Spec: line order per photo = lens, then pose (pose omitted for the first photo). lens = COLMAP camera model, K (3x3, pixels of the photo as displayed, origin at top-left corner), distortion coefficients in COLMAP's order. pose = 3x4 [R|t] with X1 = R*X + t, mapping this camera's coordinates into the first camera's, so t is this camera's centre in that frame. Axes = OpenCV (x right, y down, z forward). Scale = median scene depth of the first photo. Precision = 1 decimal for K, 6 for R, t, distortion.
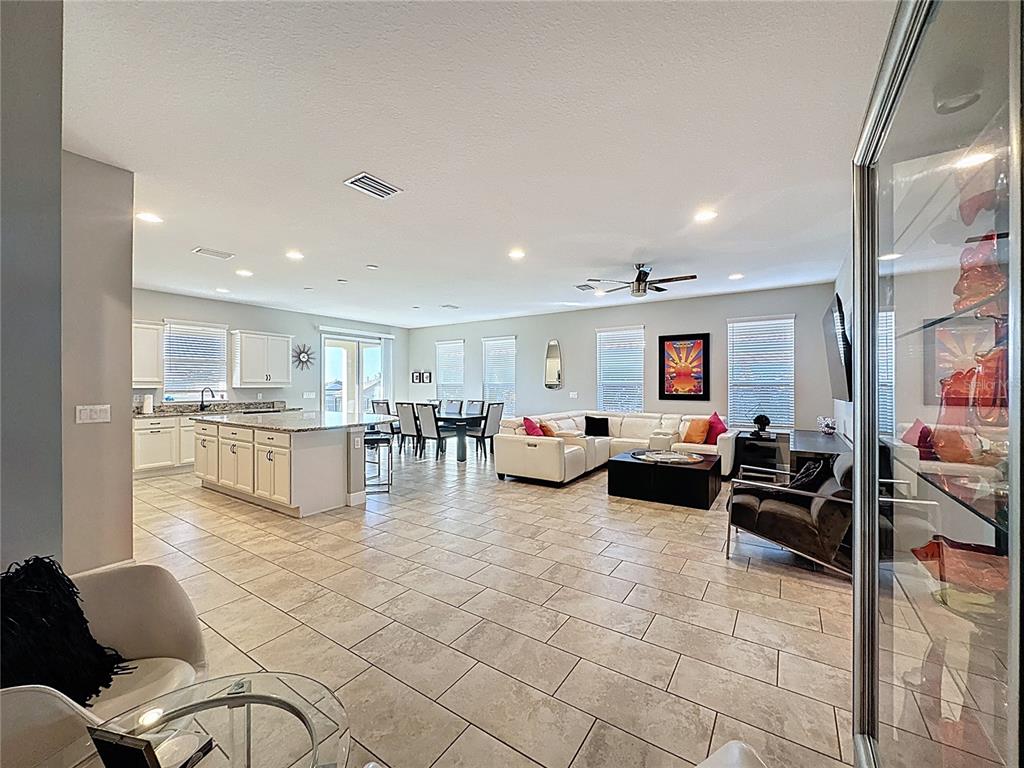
lens RADIAL K [[411.5, 0, 511.2], [0, 411.5, 382.8], [0, 0, 1]] dist [-0.001903, -0.000462]
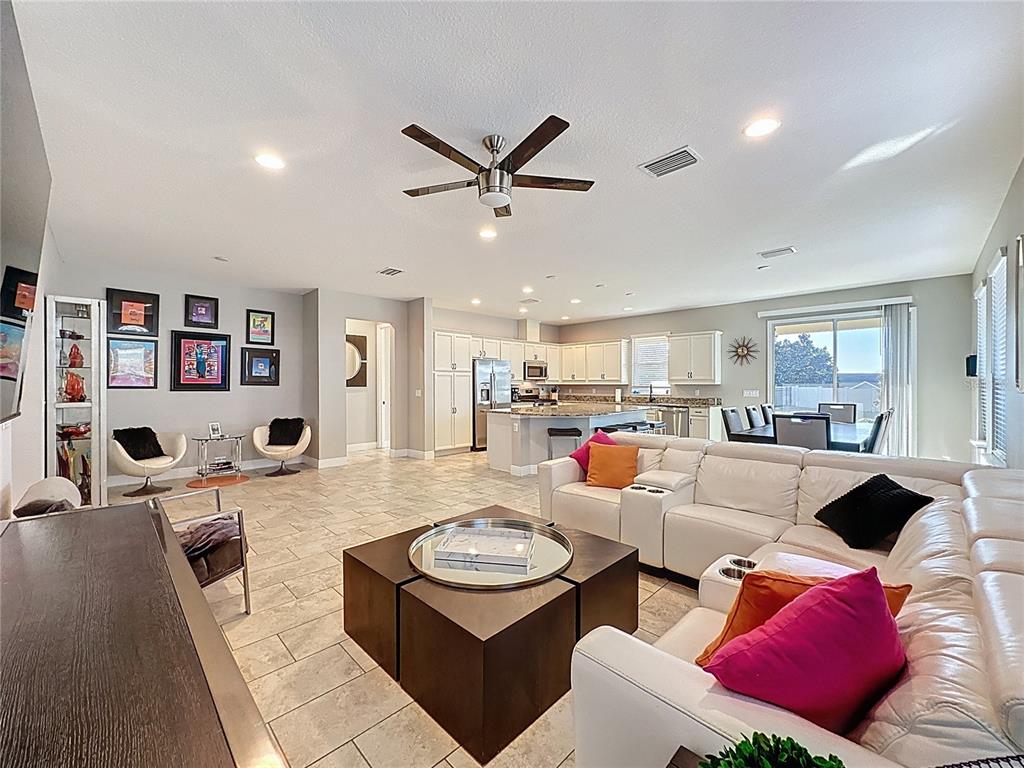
lens RADIAL K [[411.5, 0, 511.2], [0, 411.5, 382.8], [0, 0, 1]] dist [-0.001903, -0.000462]
pose [[-0.195630, -0.001499, -0.980677, 0.568320], [0.007274, 0.999969, -0.002980, 0.007281], [0.980651, -0.007717, -0.195613, 0.795285]]
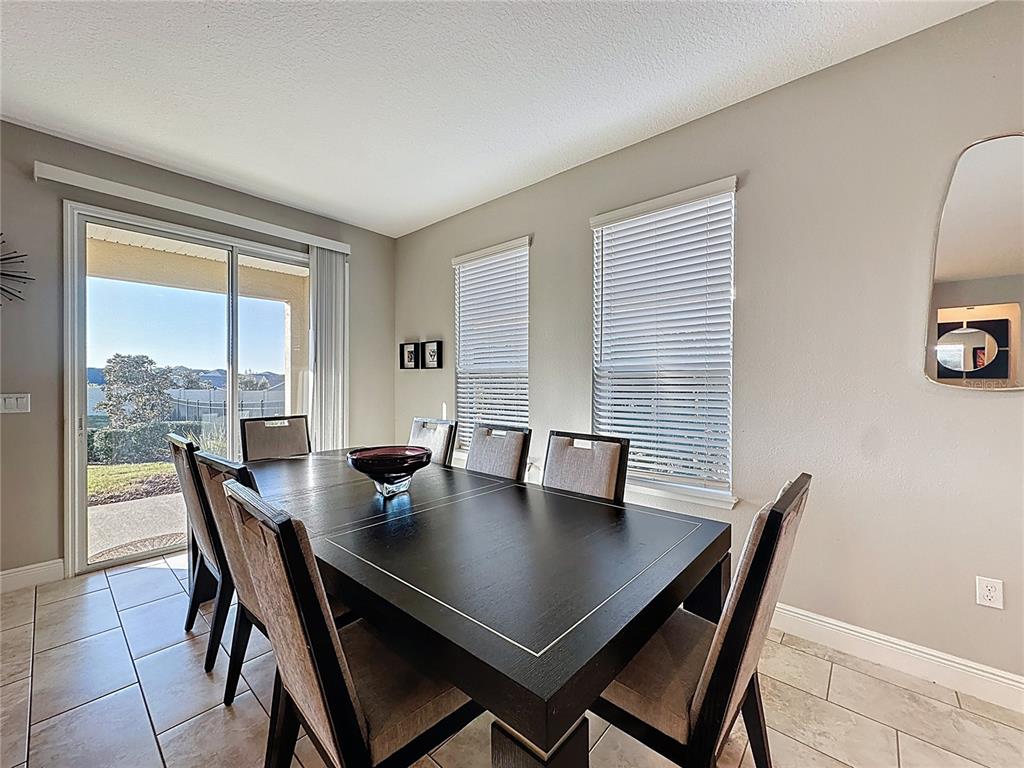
lens RADIAL K [[411.5, 0, 511.2], [0, 411.5, 382.8], [0, 0, 1]] dist [-0.001903, -0.000462]
pose [[0.990658, 0.004182, -0.136304, -0.115673], [-0.002884, 0.999949, 0.009718, 0.013832], [0.136338, -0.009234, 0.990619, 0.912460]]
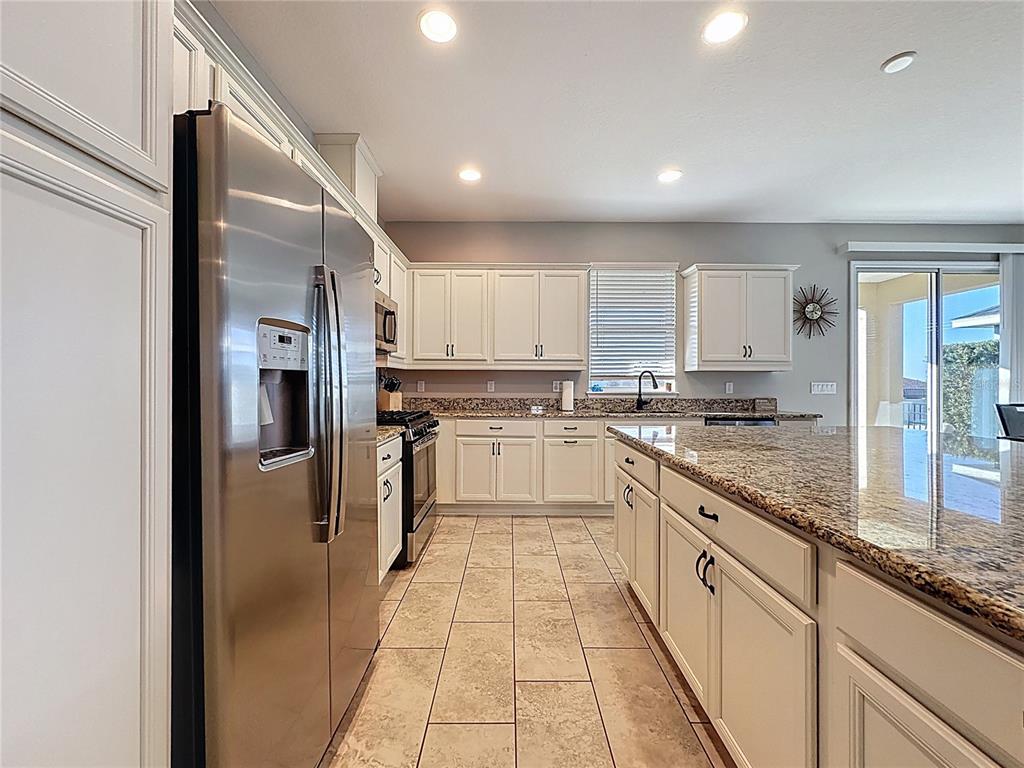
lens RADIAL K [[411.5, 0, 511.2], [0, 411.5, 382.8], [0, 0, 1]] dist [-0.001903, -0.000462]
pose [[0.558581, 0.003043, -0.829444, -0.347214], [0.001536, 0.999988, 0.004703, 0.024793], [0.829448, -0.003901, 0.558570, 0.493089]]
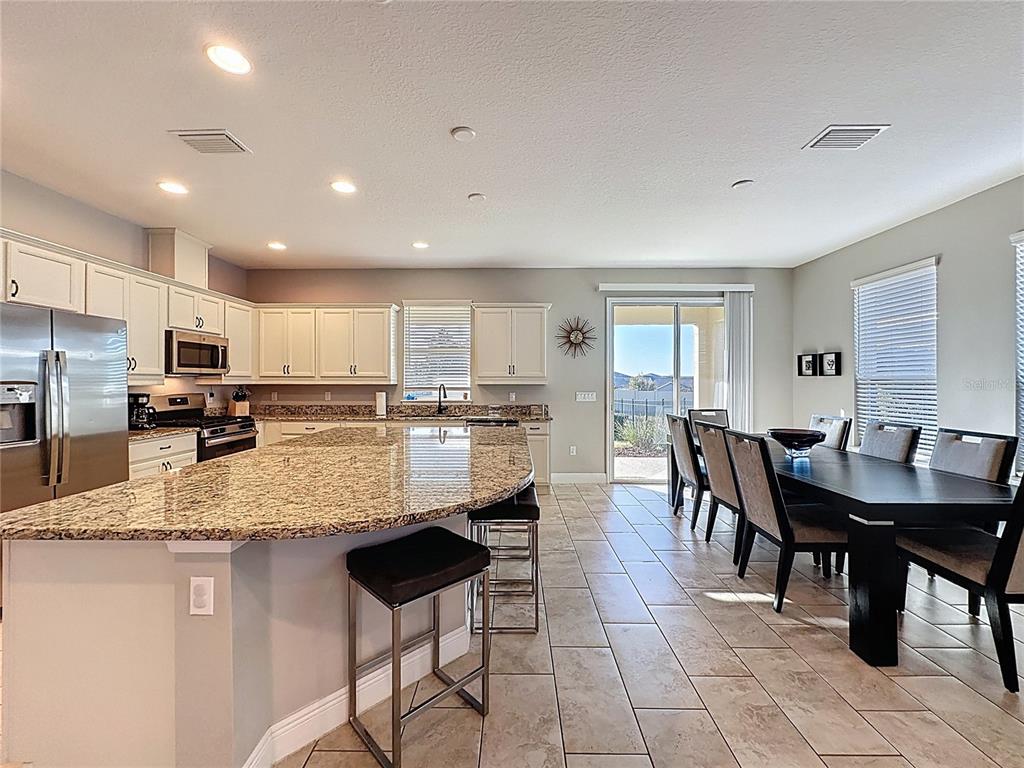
lens RADIAL K [[419.1, 0, 512.0], [0, 419.1, 380.5], [0, 0, 1]] dist [-0.001175, 0.000179]
pose [[0.549515, -0.001325, -0.835483, -0.017820], [0.004898, 0.999987, 0.001636, 0.004214], [0.835469, -0.004992, 0.549514, 0.656338]]
